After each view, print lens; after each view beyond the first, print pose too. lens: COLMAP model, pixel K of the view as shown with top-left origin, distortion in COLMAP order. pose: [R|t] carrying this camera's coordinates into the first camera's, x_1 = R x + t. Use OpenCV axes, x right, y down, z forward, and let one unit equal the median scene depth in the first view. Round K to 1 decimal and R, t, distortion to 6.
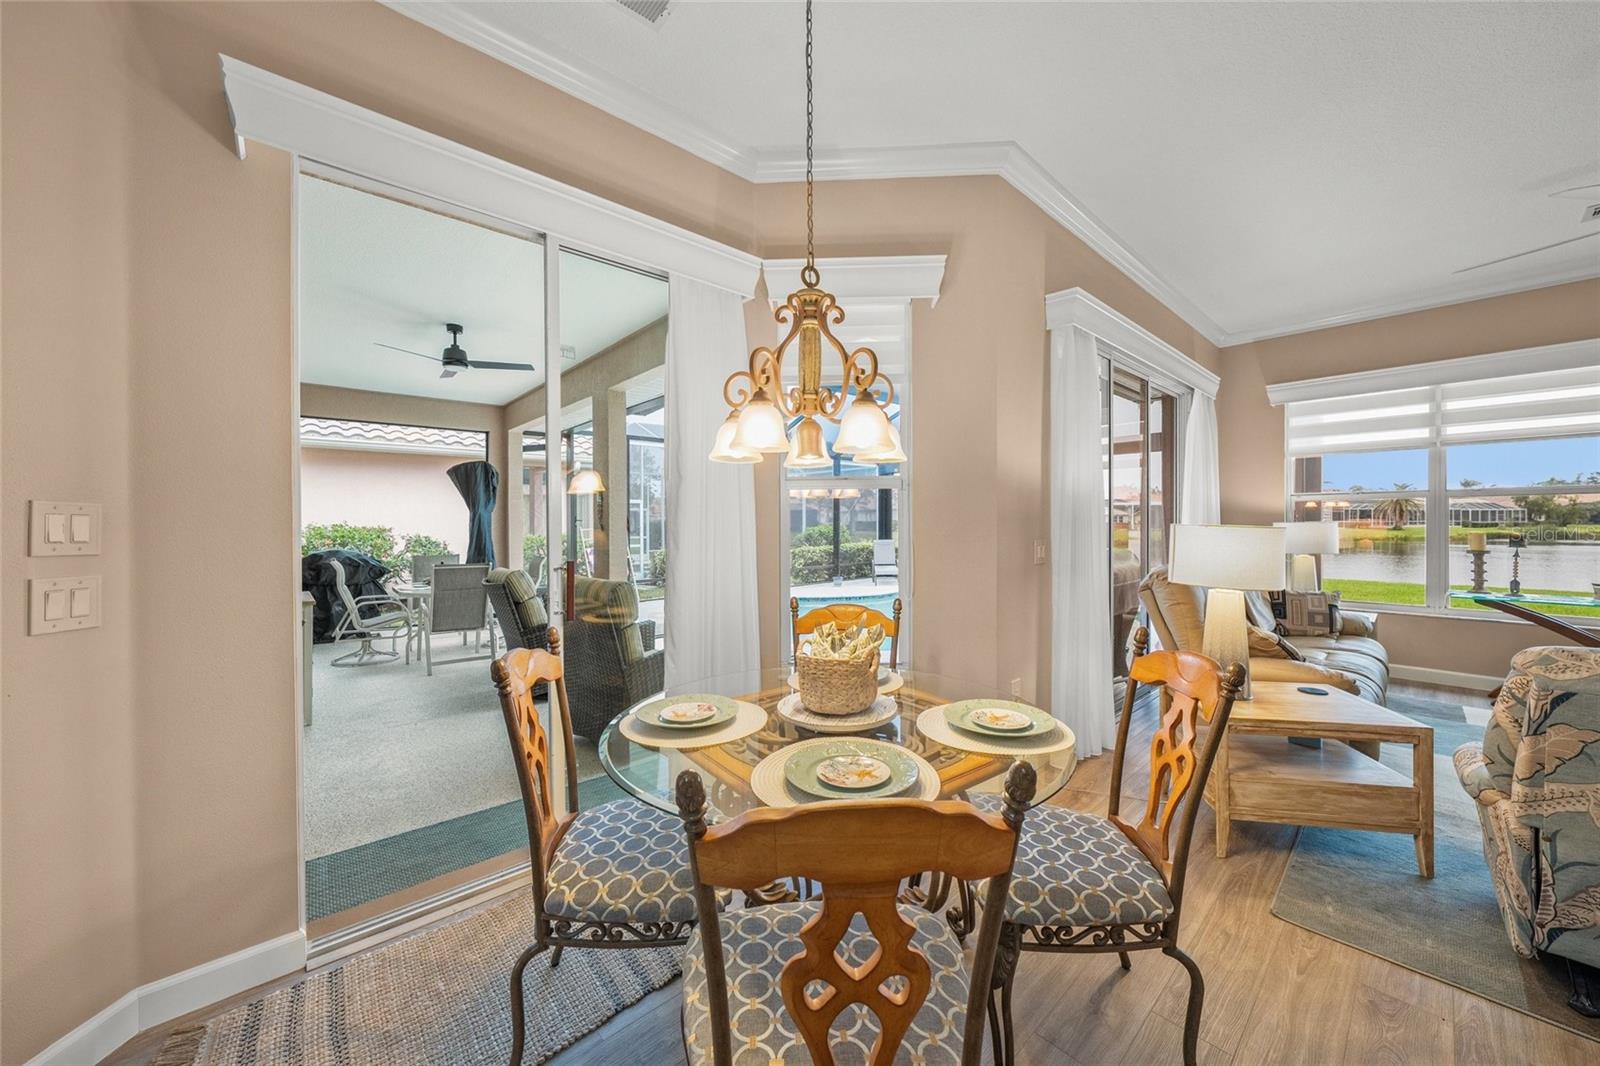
lens RADIAL K [[565.7, 0, 800.5], [0, 565.7, 527.6], [0, 0, 1]] dist [0.000305, 0.000018]
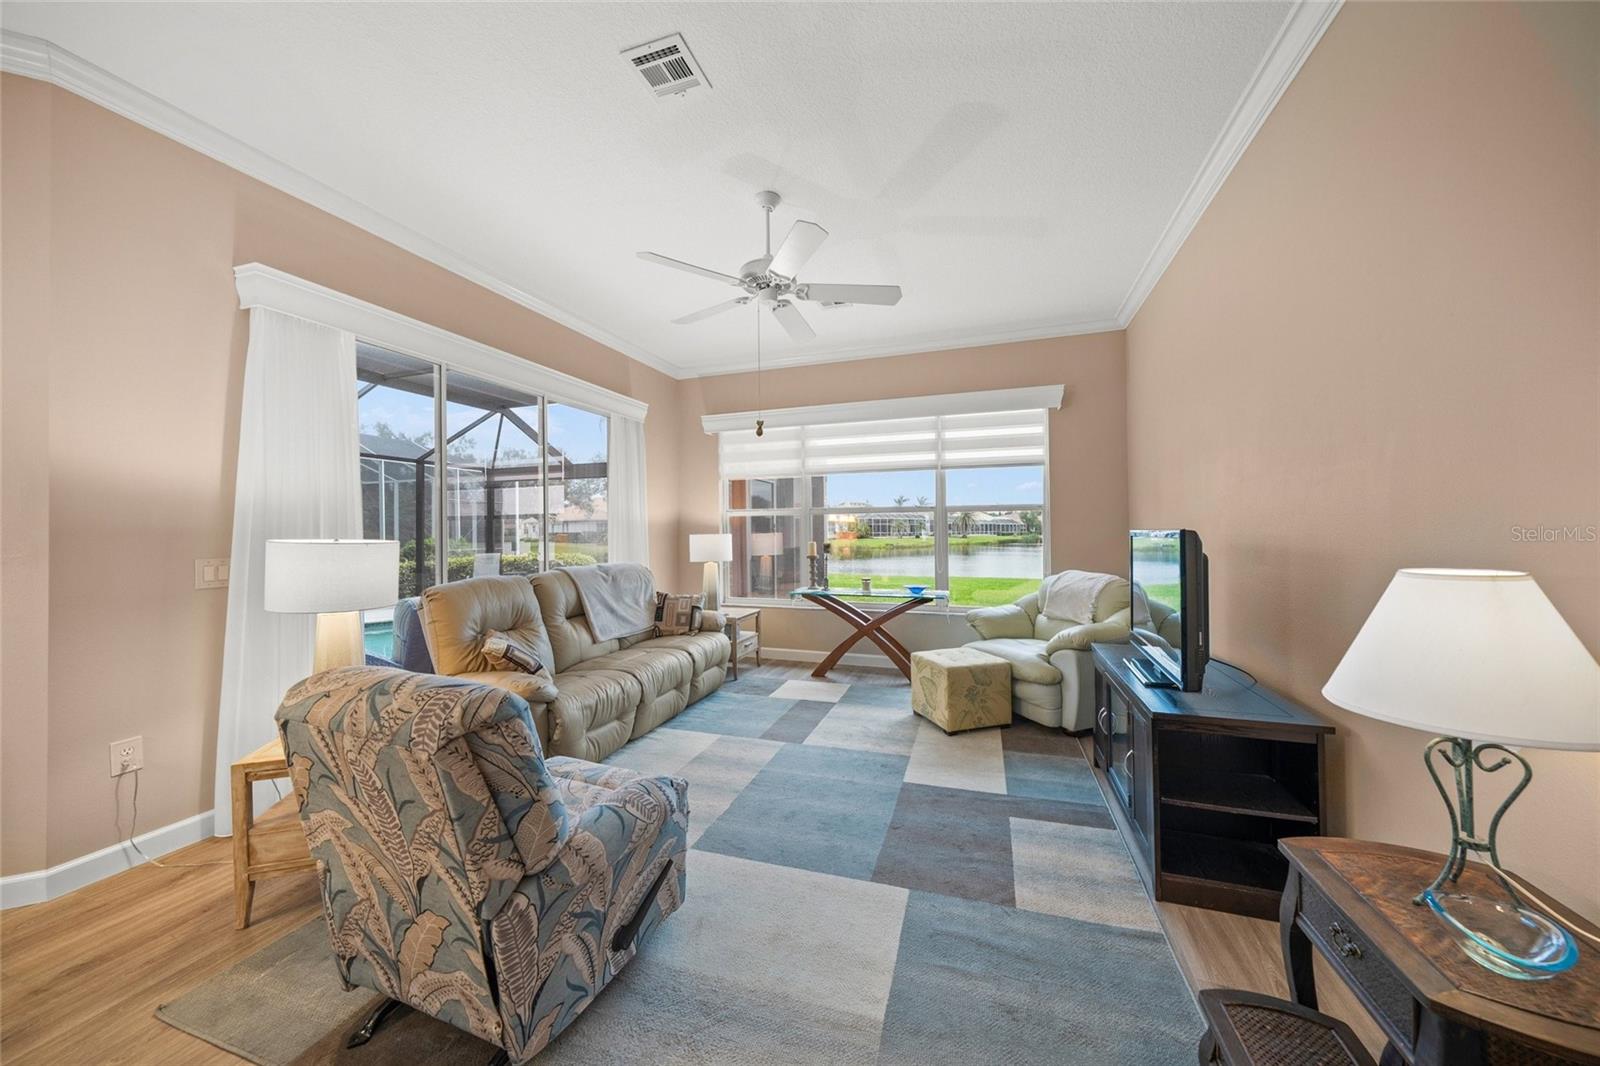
lens RADIAL K [[543.3, 0, 812.3], [0, 543.3, 526.4], [0, 0, 1]] dist [-0.001048, -0.000036]
pose [[0.867504, 0.004244, 0.497413, 0.573992], [0.006236, 0.999792, -0.019406, -0.003448], [-0.497392, 0.019937, 0.867297, -0.083293]]
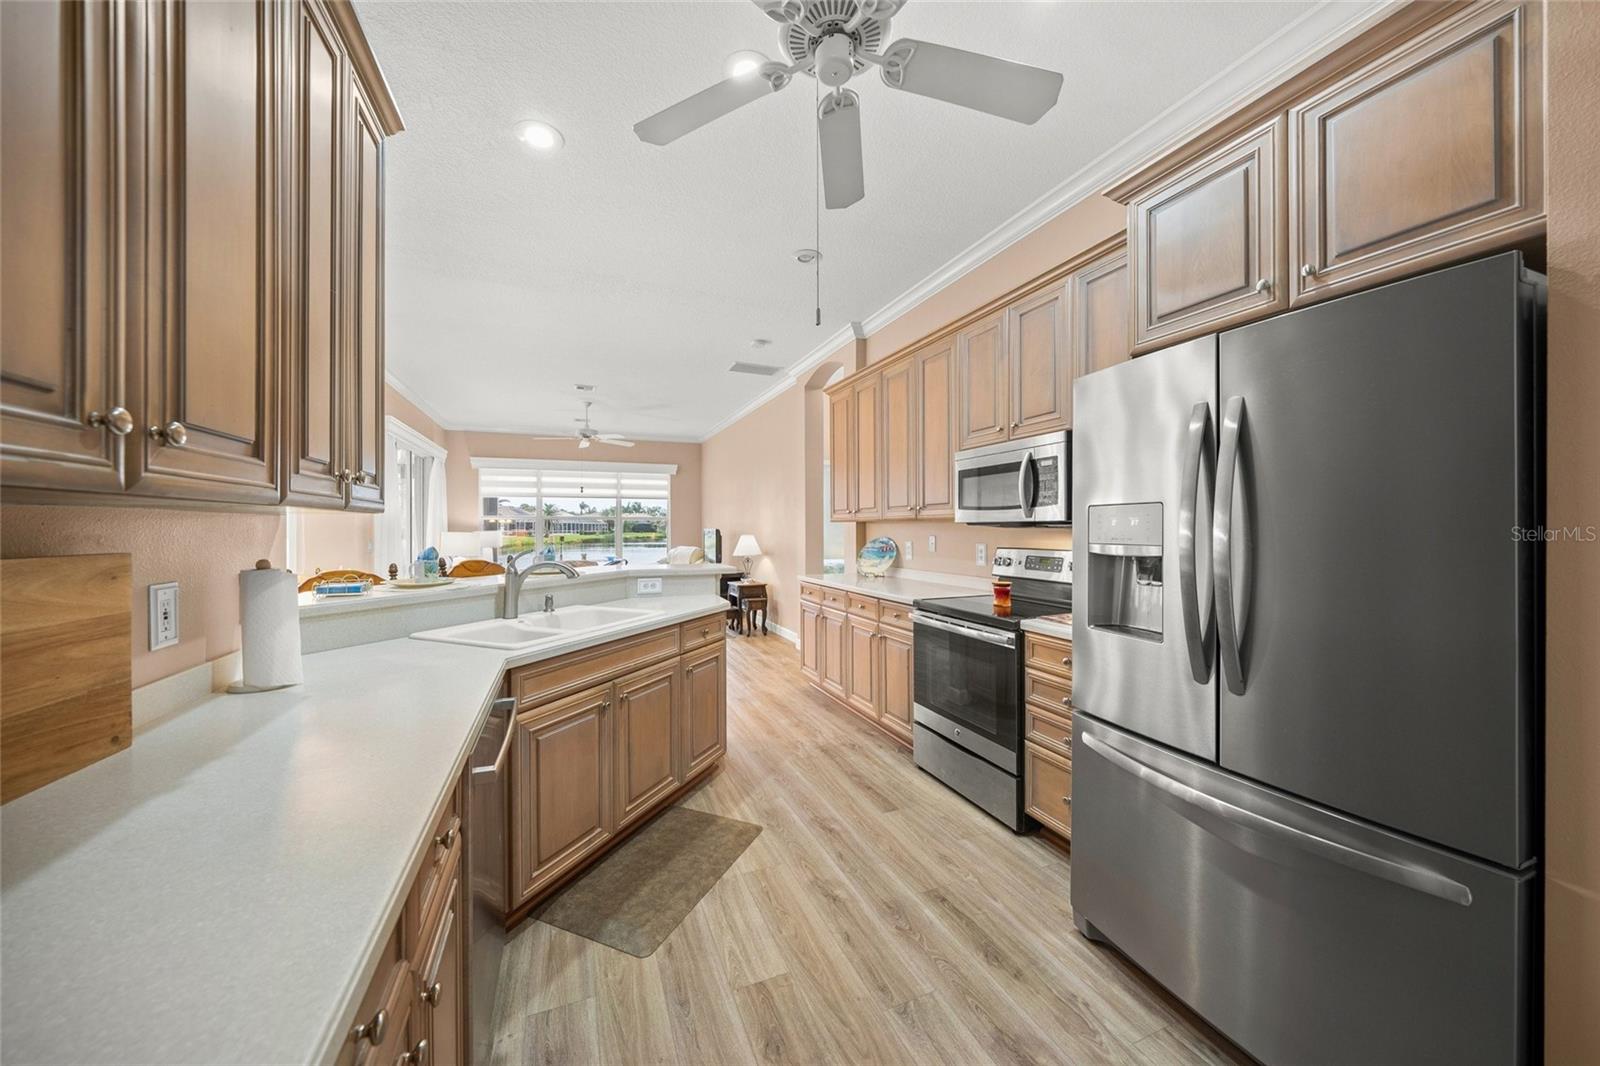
lens RADIAL K [[544.8, 0, 798.5], [0, 544.8, 522.6], [0, 0, 1]] dist [0.000980, 0.000217]
pose [[0.326807, 0.015199, 0.944969, -0.624289], [0.009715, 0.999764, -0.019440, 0.009406], [-0.945041, 0.015534, 0.326583, -0.729820]]
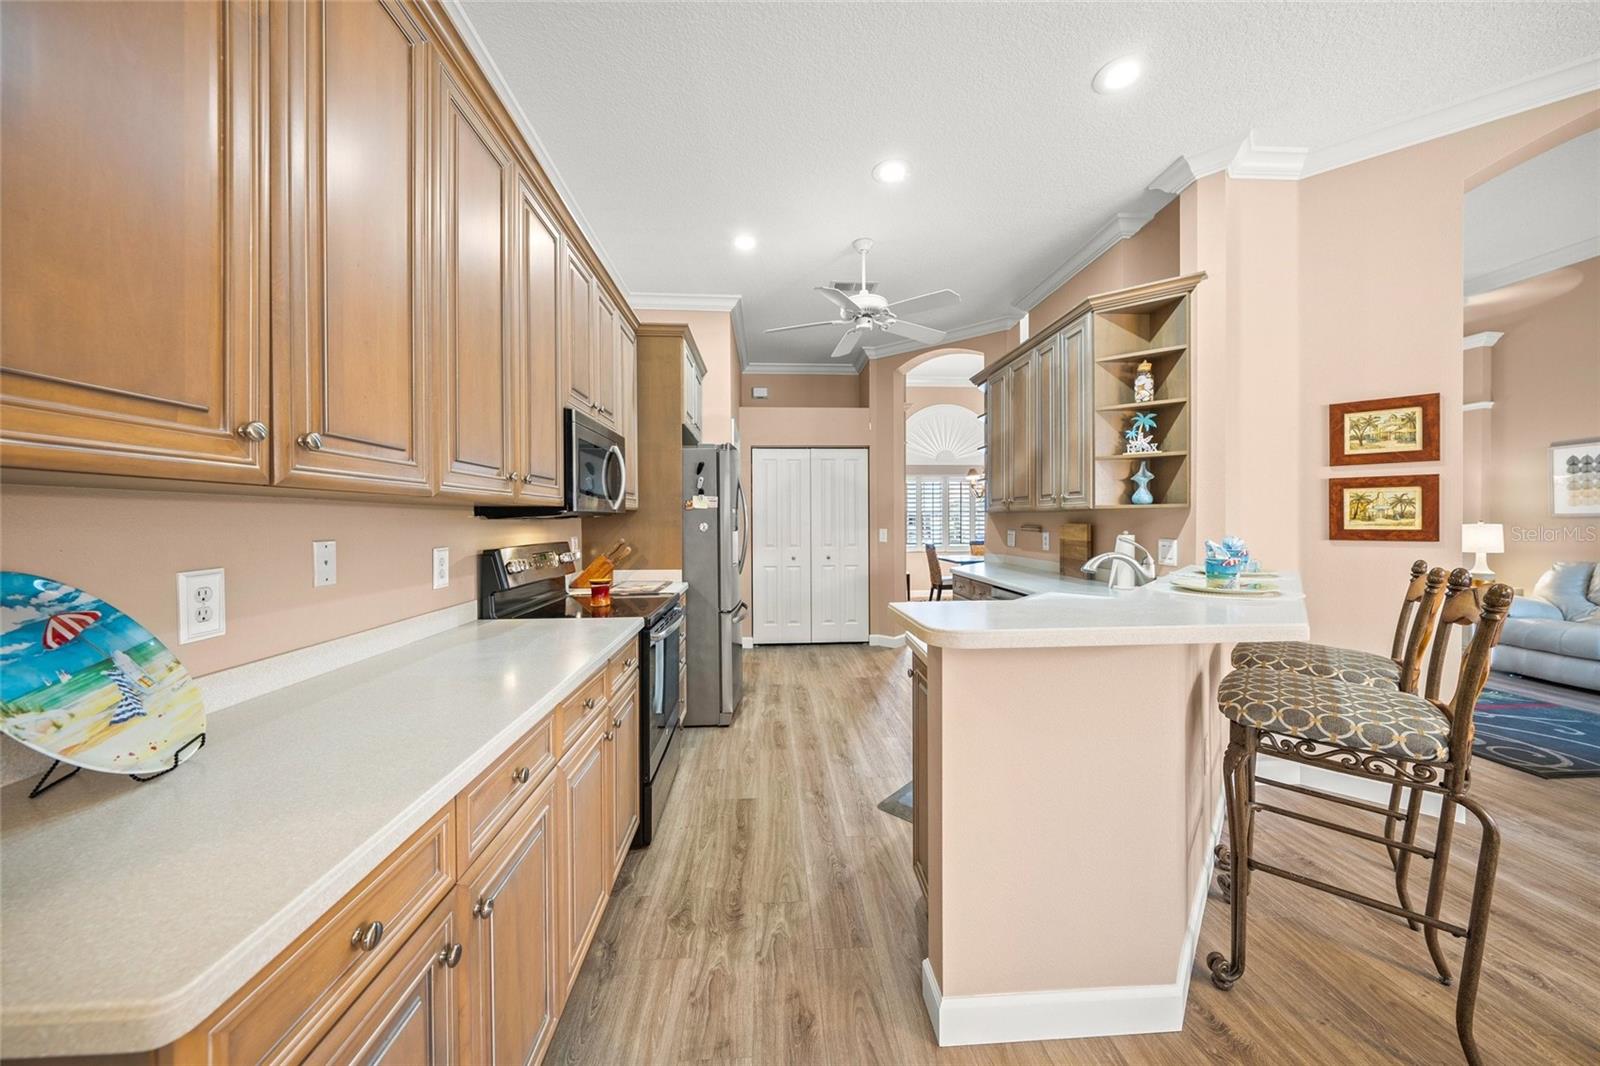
lens RADIAL K [[544.8, 0, 798.5], [0, 544.8, 522.6], [0, 0, 1]] dist [0.000980, 0.000217]
pose [[-0.619285, 0.013883, -0.785044, 0.432966], [-0.000549, 0.999836, 0.018114, -0.001363], [0.785166, 0.011648, -0.619176, -0.201294]]
